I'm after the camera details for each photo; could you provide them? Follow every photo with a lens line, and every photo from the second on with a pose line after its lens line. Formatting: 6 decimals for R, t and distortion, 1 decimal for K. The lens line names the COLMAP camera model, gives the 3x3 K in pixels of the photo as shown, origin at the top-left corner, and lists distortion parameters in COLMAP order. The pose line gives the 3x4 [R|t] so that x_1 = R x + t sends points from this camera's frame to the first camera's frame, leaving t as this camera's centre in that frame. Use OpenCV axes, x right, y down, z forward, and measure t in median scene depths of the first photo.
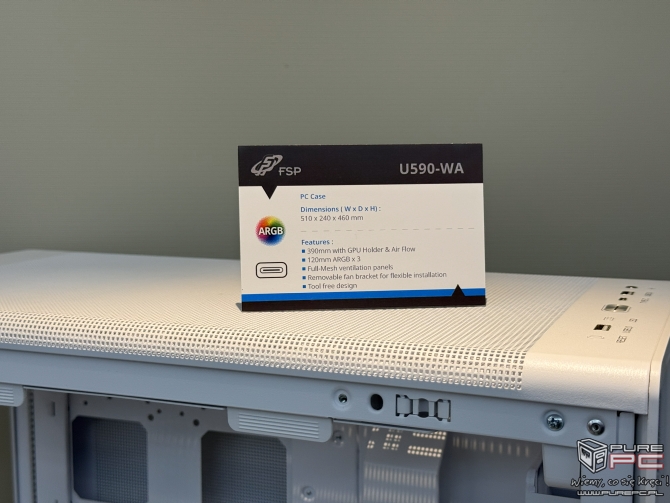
lens RADIAL K [[938.3, 0, 334.3], [0, 938.3, 251.2], [0, 0, 1]] dist [0.028208, 0.000000]
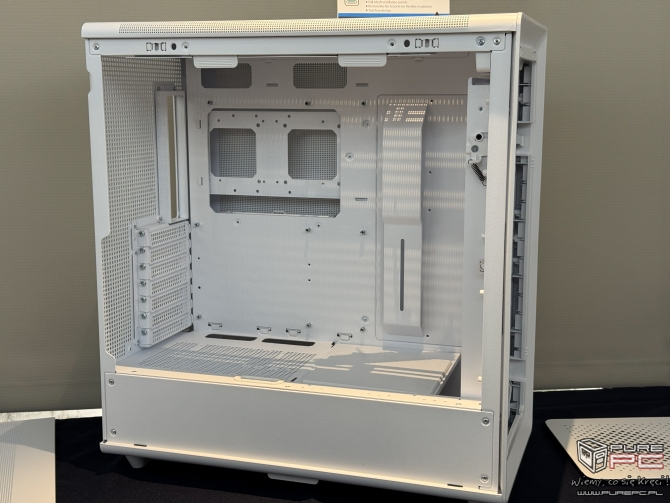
lens RADIAL K [[938.3, 0, 335.7], [0, 938.3, 251.7], [0, 0, 1]] dist [0.028208, 0.000000]
pose [[0.996341, -0.009258, 0.084968, -0.291405], [0.006509, 0.999448, 0.032570, 0.520355], [-0.085222, -0.031898, 0.995851, -1.166660]]
